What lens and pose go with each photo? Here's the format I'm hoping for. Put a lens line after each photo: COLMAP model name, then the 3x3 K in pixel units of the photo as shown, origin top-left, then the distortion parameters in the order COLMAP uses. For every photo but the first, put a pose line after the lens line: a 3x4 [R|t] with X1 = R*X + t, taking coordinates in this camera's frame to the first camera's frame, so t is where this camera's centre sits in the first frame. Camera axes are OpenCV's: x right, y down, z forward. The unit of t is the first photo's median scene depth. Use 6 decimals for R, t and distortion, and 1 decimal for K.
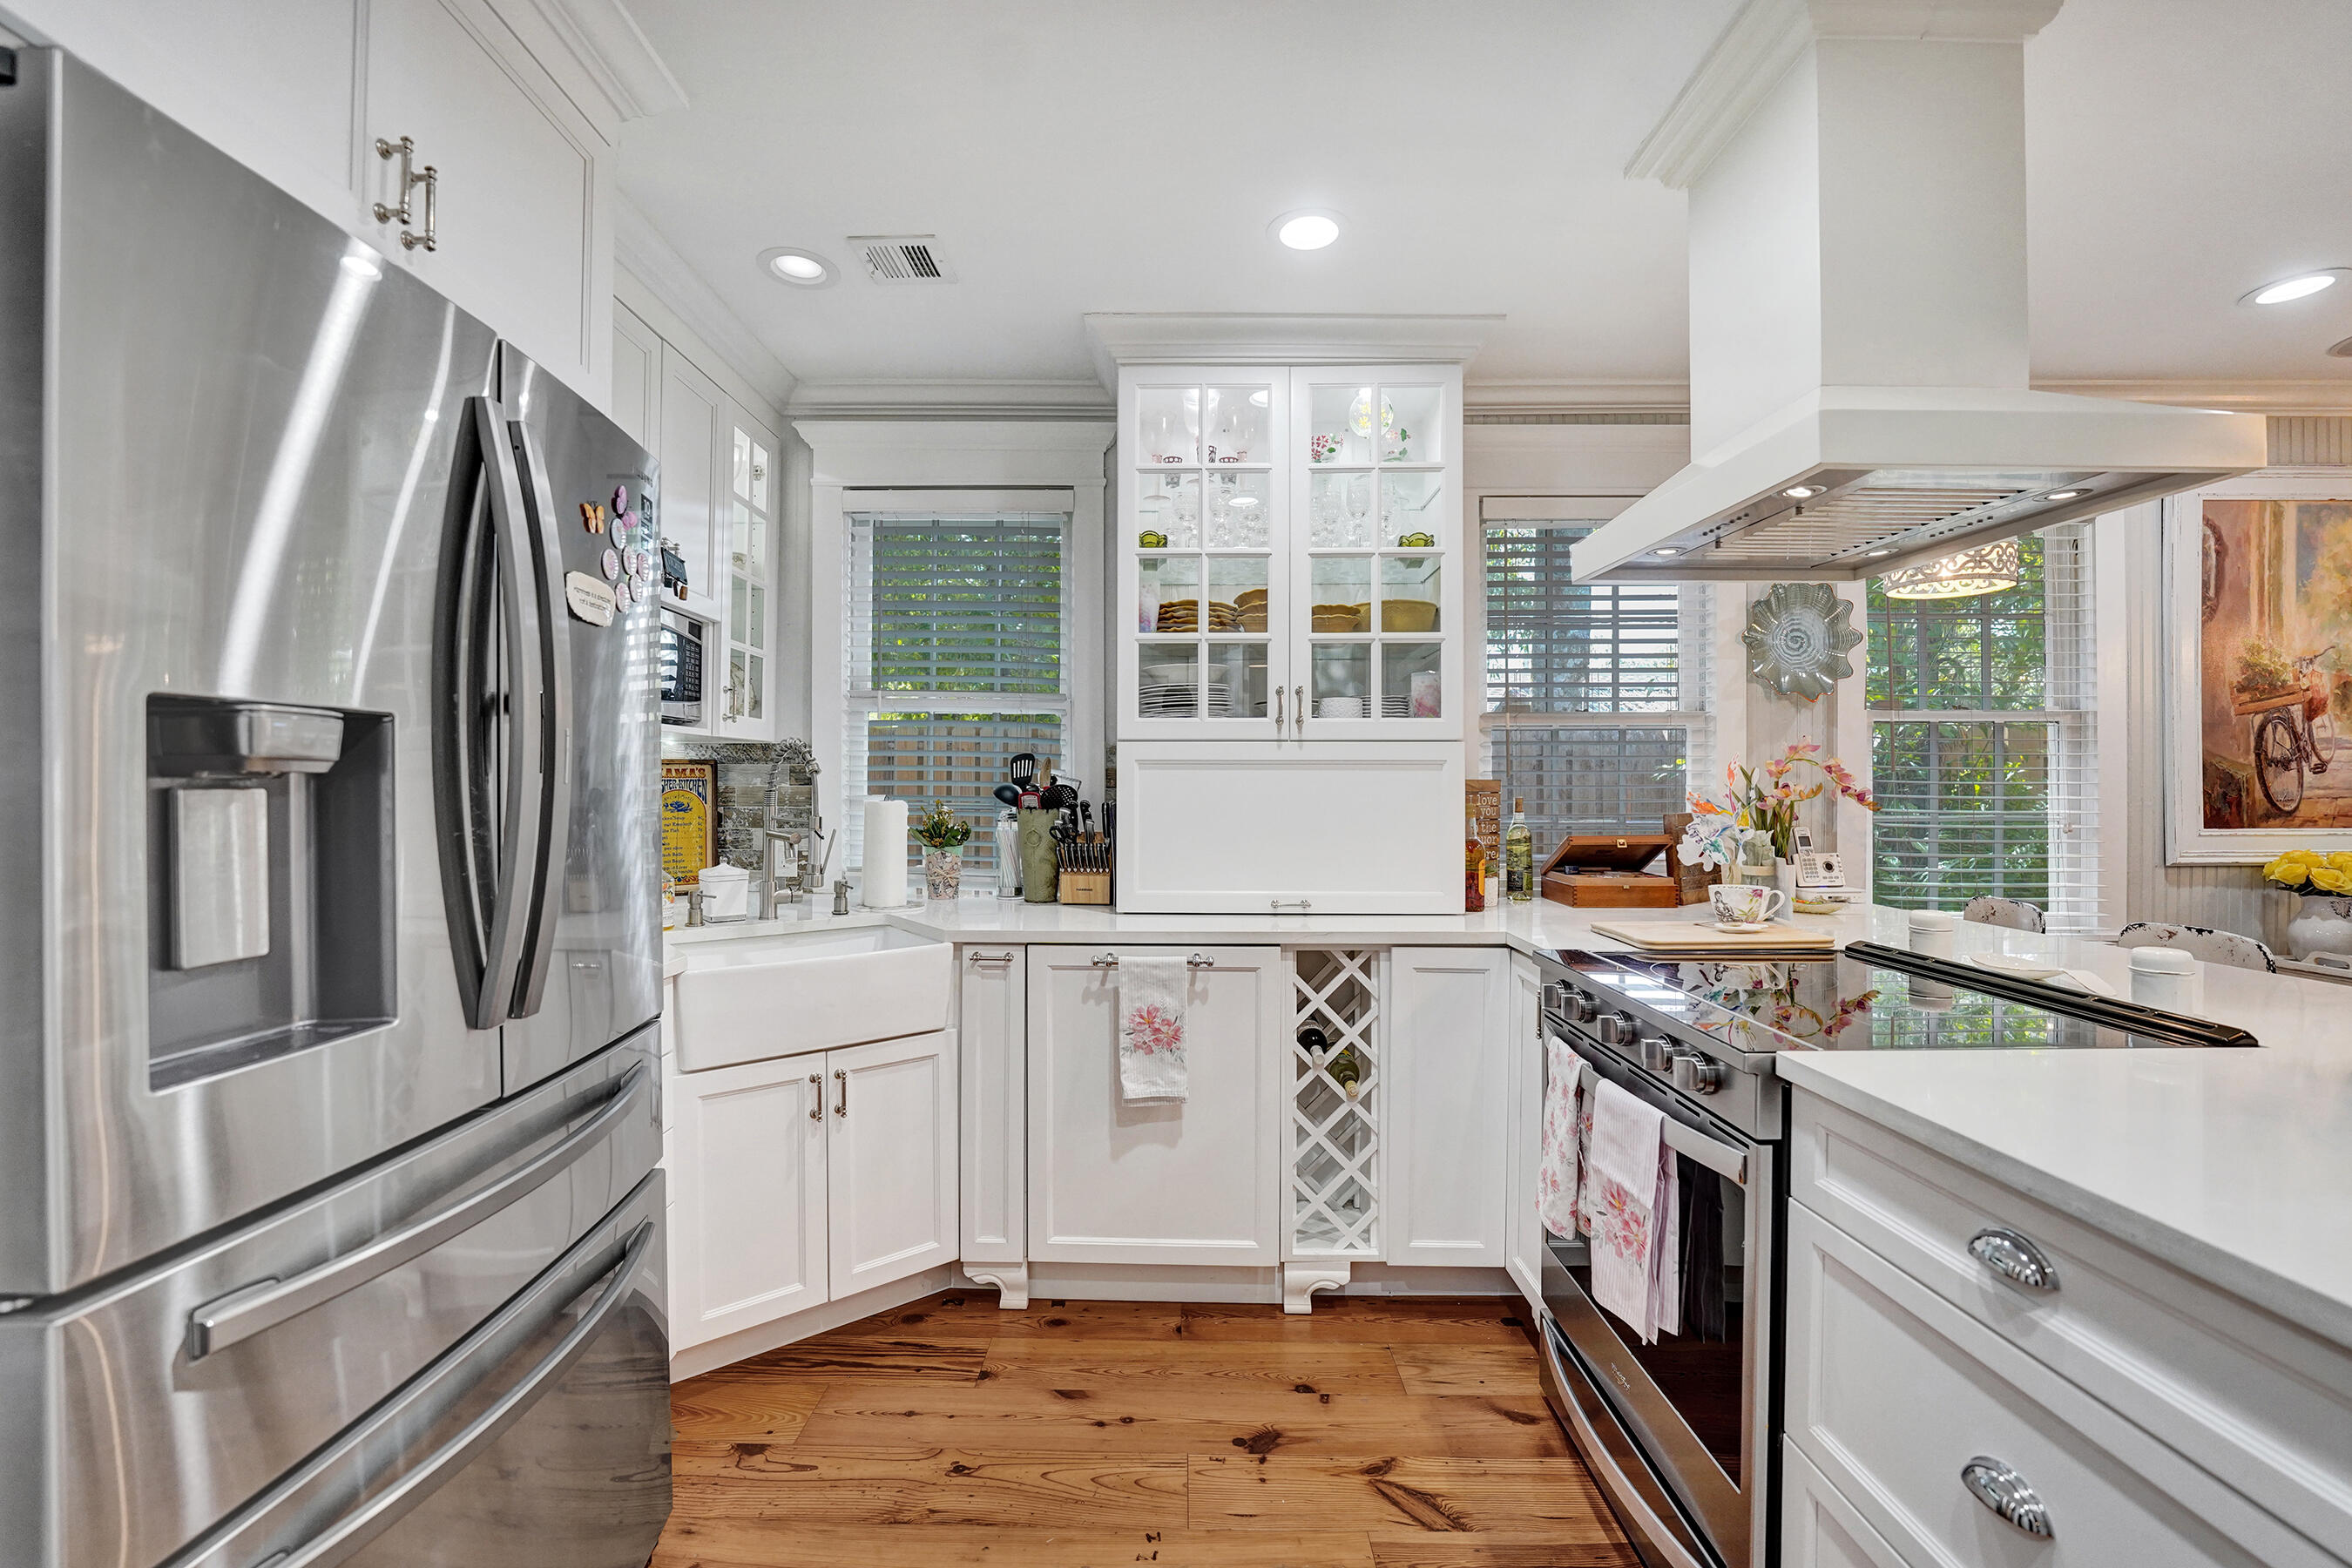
lens RADIAL K [[977.9, 0, 1162.7], [0, 977.9, 789.6], [0, 0, 1]] dist [-0.023884, -0.000015]
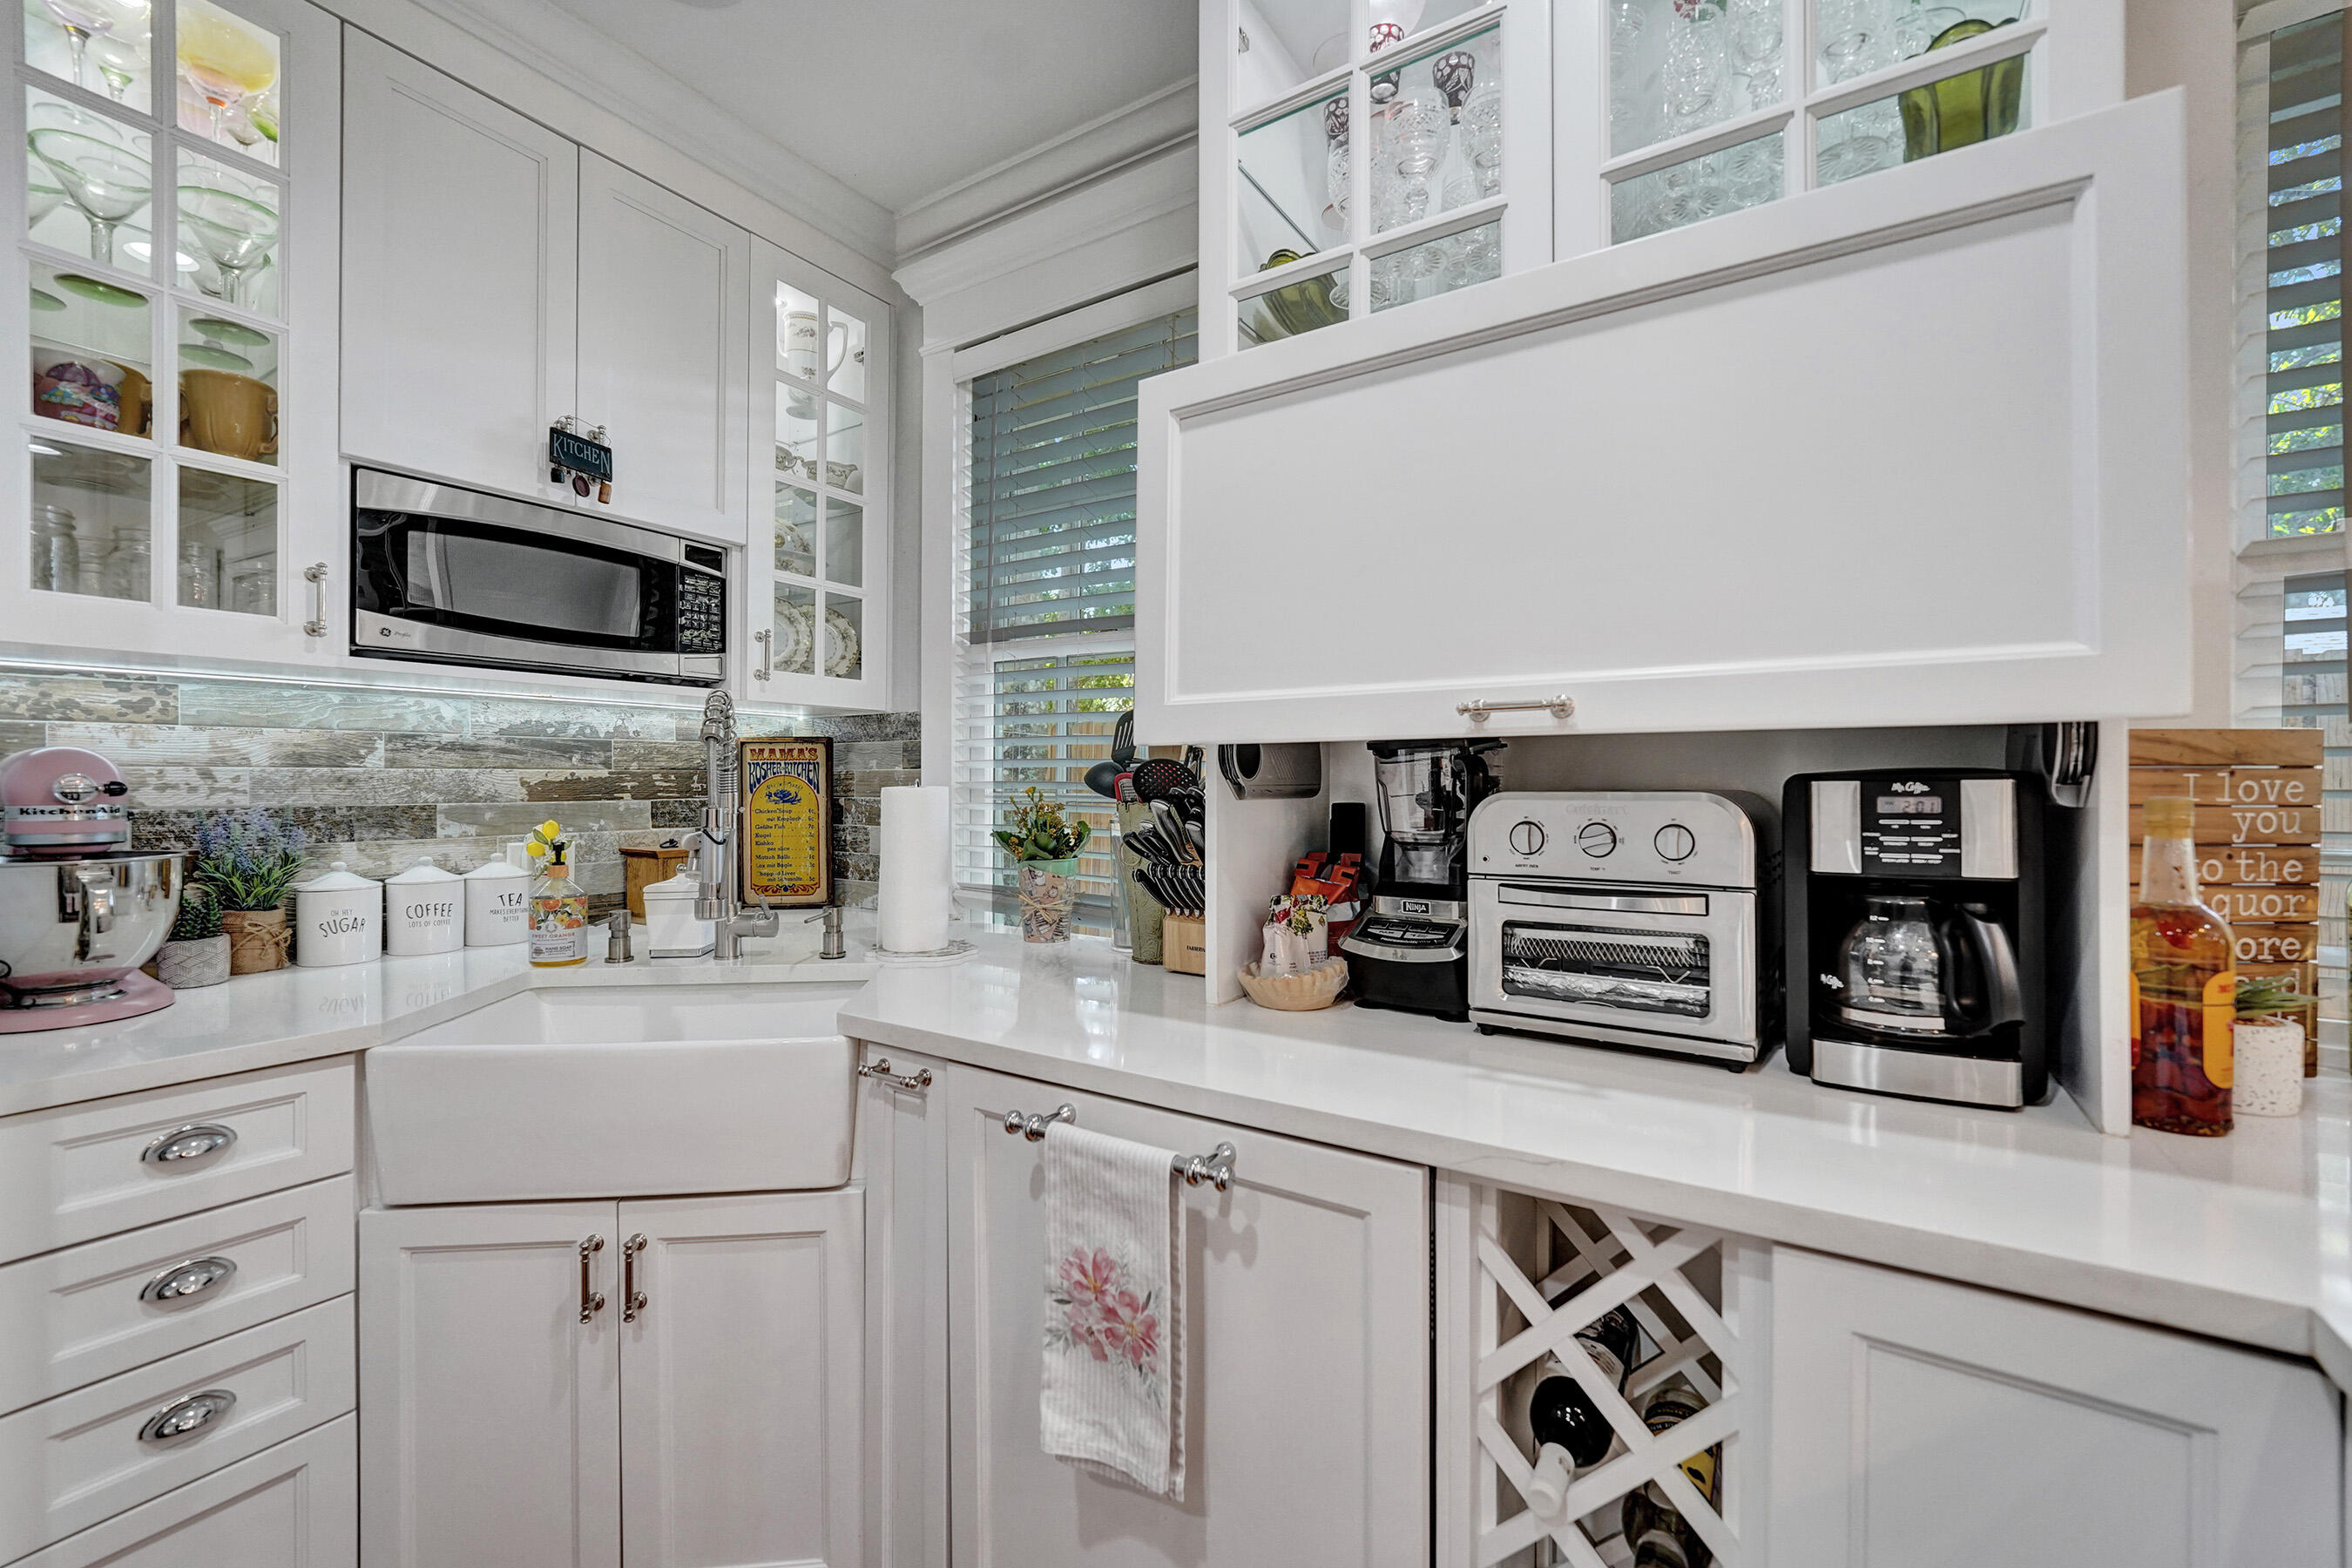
lens RADIAL K [[968.2, 0, 1165.4], [0, 968.2, 787.3], [0, 0, 1]] dist [-0.006963, 0.000499]
pose [[0.842873, -0.000977, -0.538111, 0.228005], [-0.001628, 0.999989, -0.004367, 0.015734], [0.538110, 0.004557, 0.842863, 0.610435]]
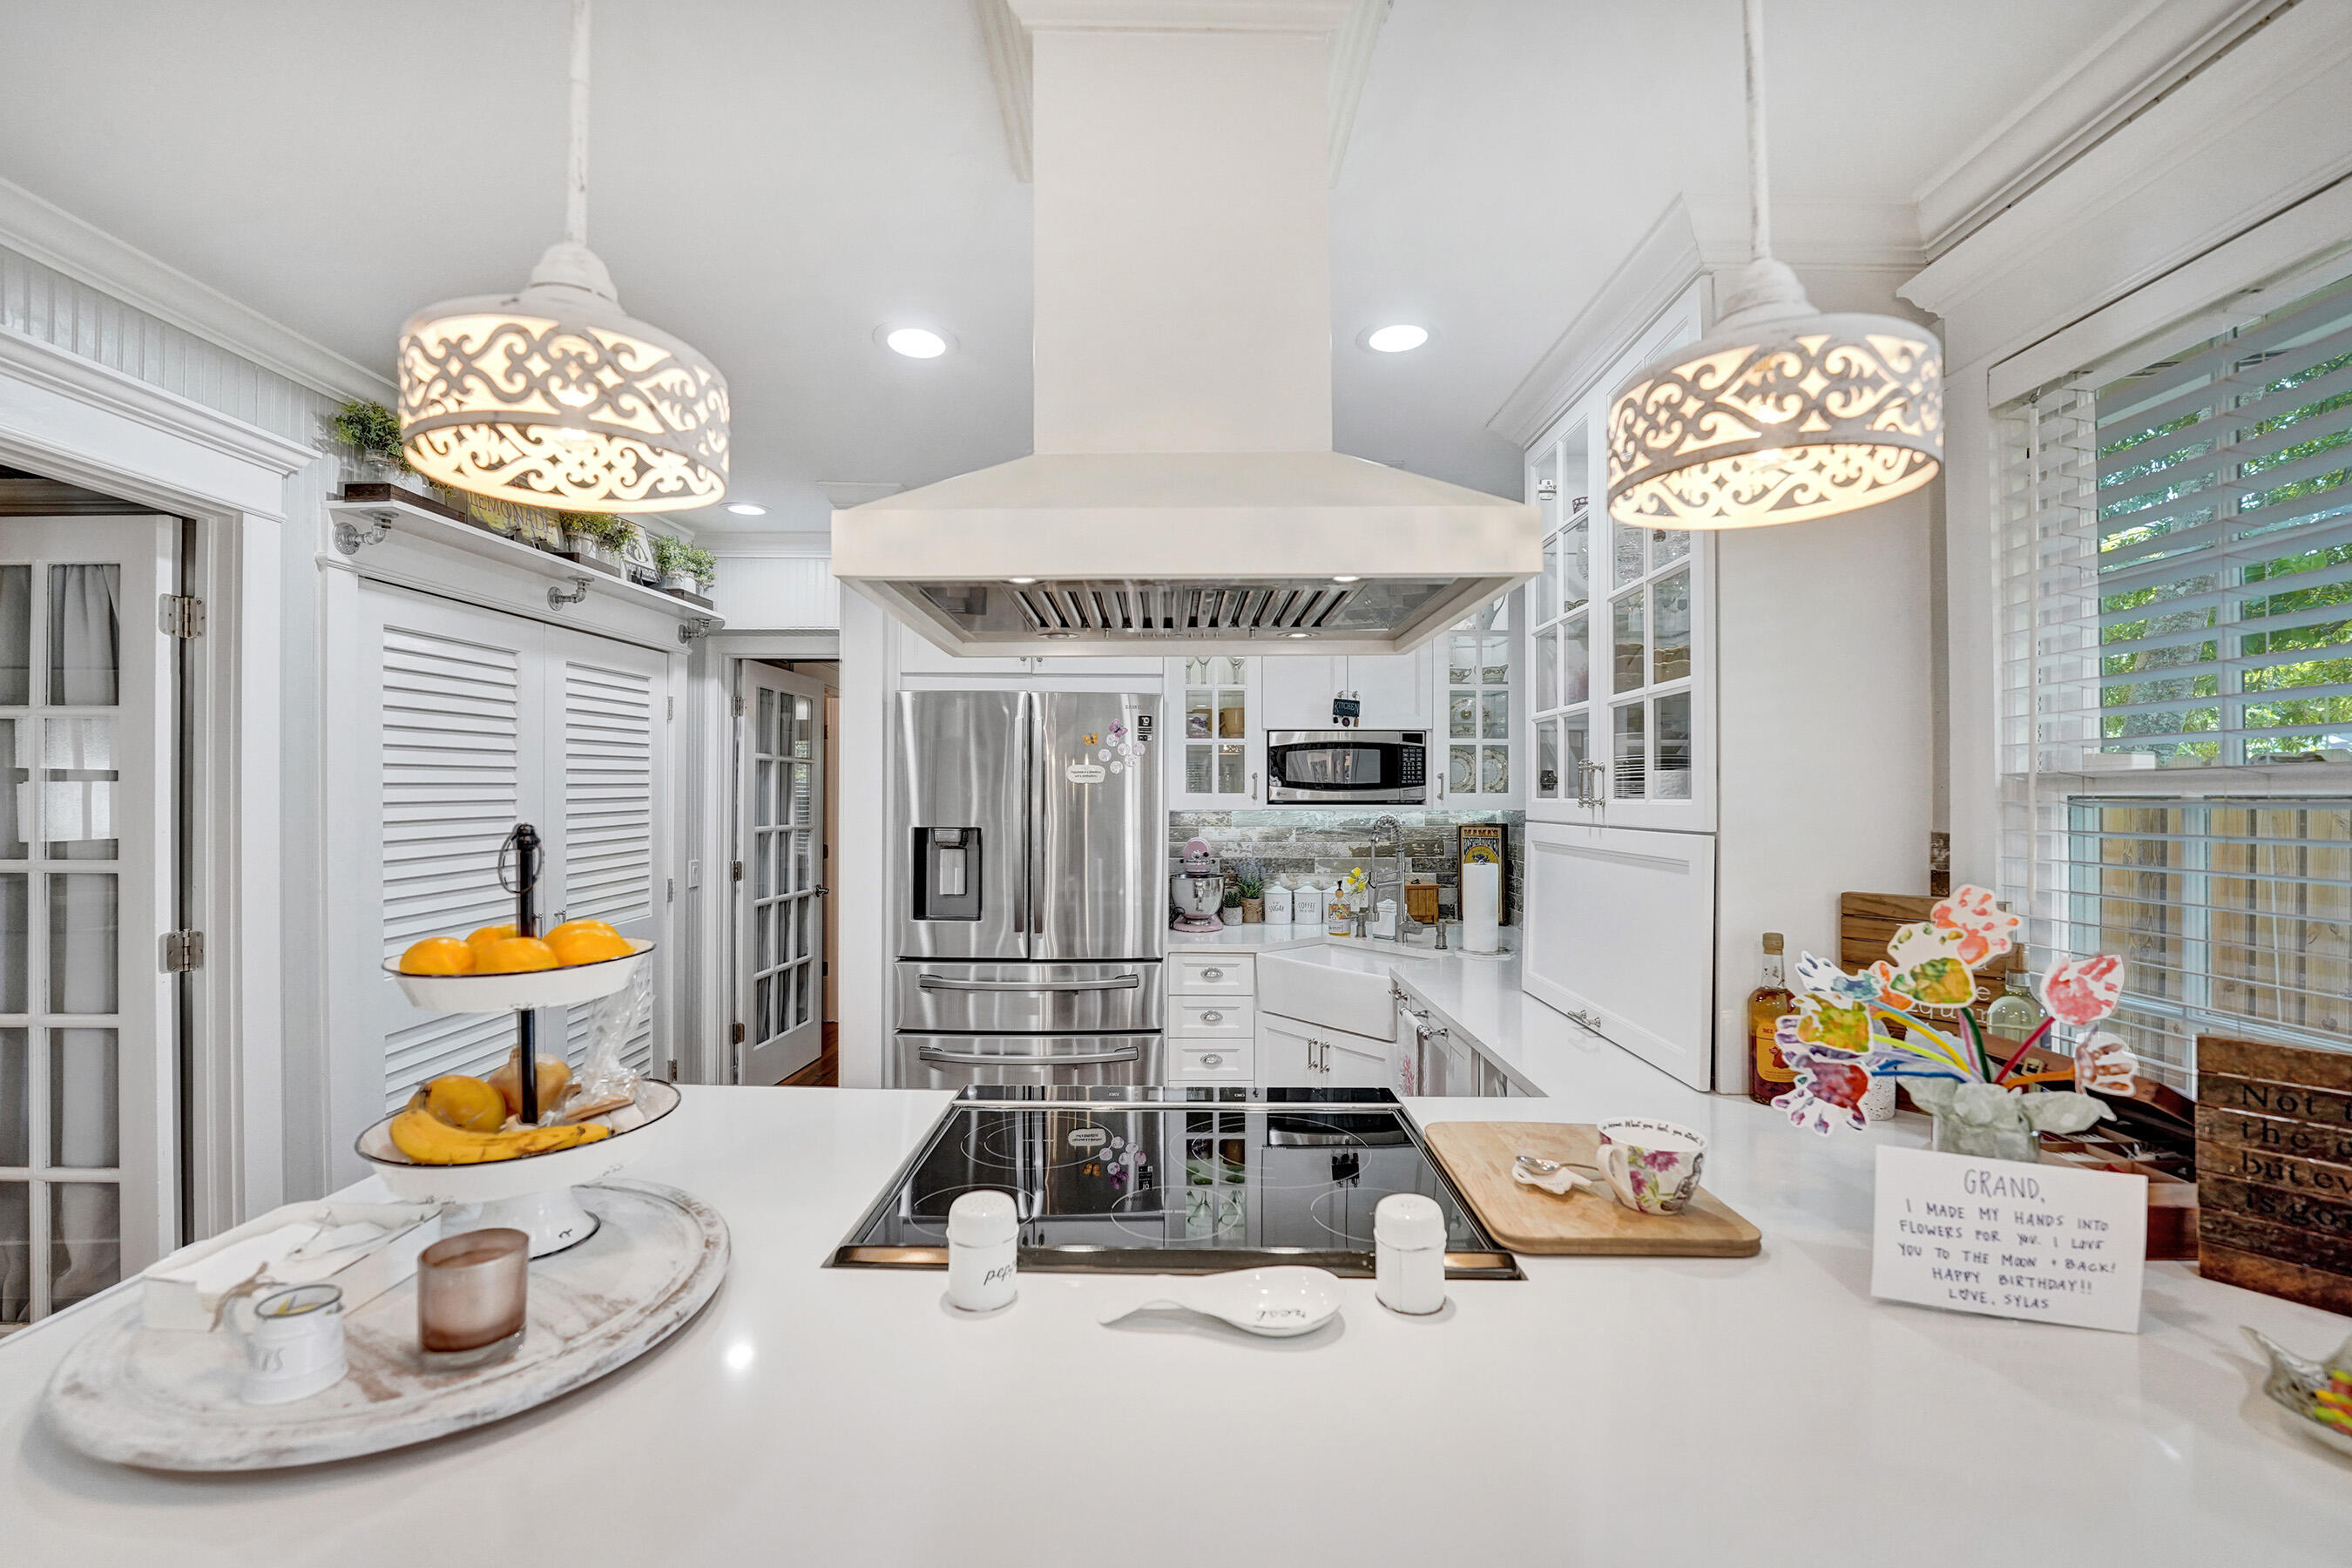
lens RADIAL K [[979.1, 0, 1154.7], [0, 979.1, 787.0], [0, 0, 1]] dist [-0.023591, 0.000318]
pose [[-0.011547, -0.009747, -0.999886, 1.059115], [-0.006473, 0.999932, -0.009672, -0.079097], [0.999912, 0.006360, -0.011609, 0.678191]]
